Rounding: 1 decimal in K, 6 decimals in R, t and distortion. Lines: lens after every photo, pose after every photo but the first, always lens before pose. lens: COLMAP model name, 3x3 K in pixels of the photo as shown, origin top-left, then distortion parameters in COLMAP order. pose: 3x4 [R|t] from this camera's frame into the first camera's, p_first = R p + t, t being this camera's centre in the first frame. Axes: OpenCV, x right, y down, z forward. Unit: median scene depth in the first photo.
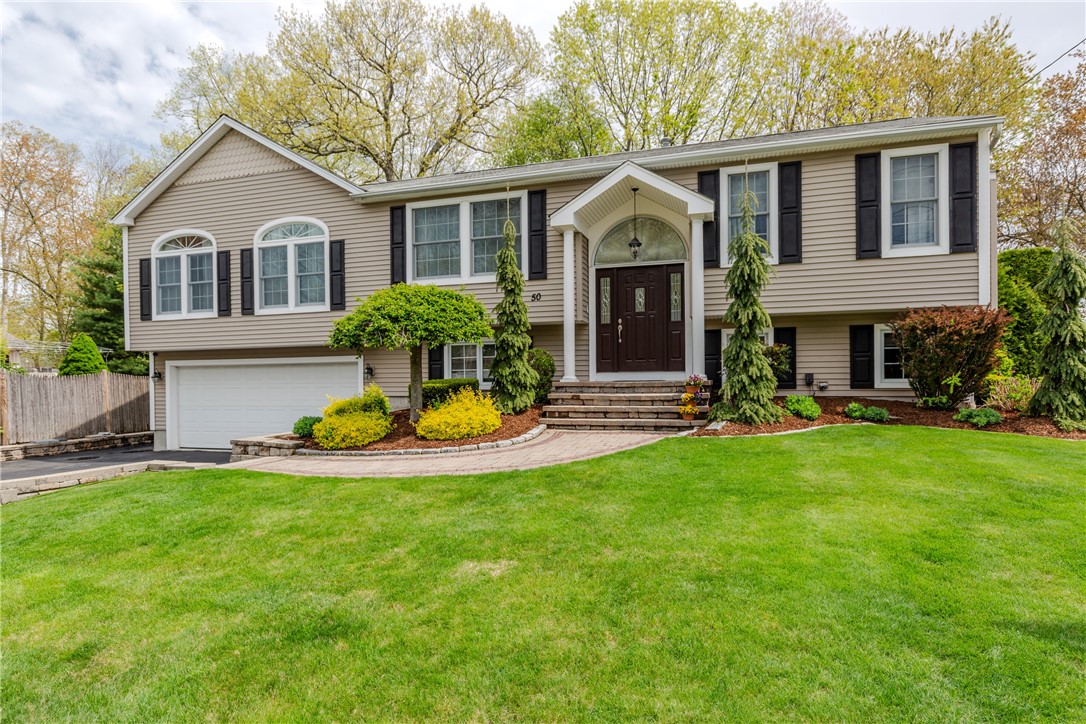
lens RADIAL K [[614.8, 0, 543.2], [0, 614.8, 366.6], [0, 0, 1]] dist [0.001163, -0.001833]
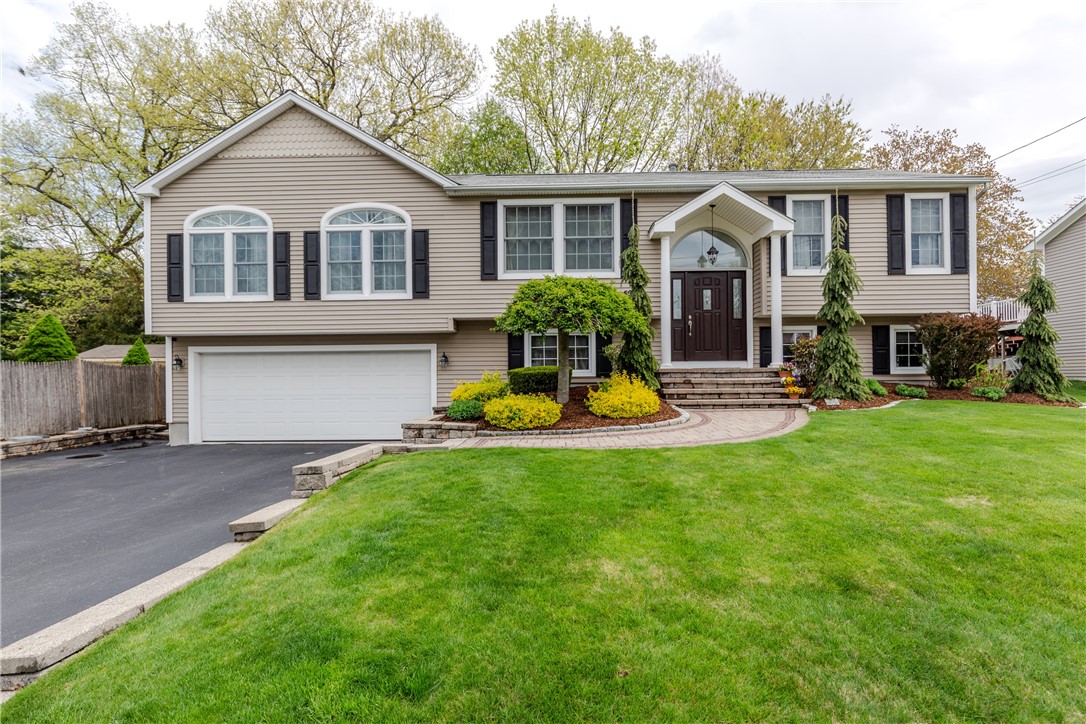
lens RADIAL K [[570.3, 0, 542.5], [0, 570.3, 357.5], [0, 0, 1]] dist [-0.002927, 0.000281]
pose [[0.958355, 0.010842, 0.285375, -0.438596], [-0.006932, 0.999868, -0.014705, 0.019688], [-0.285497, 0.012114, 0.958303, 0.046350]]
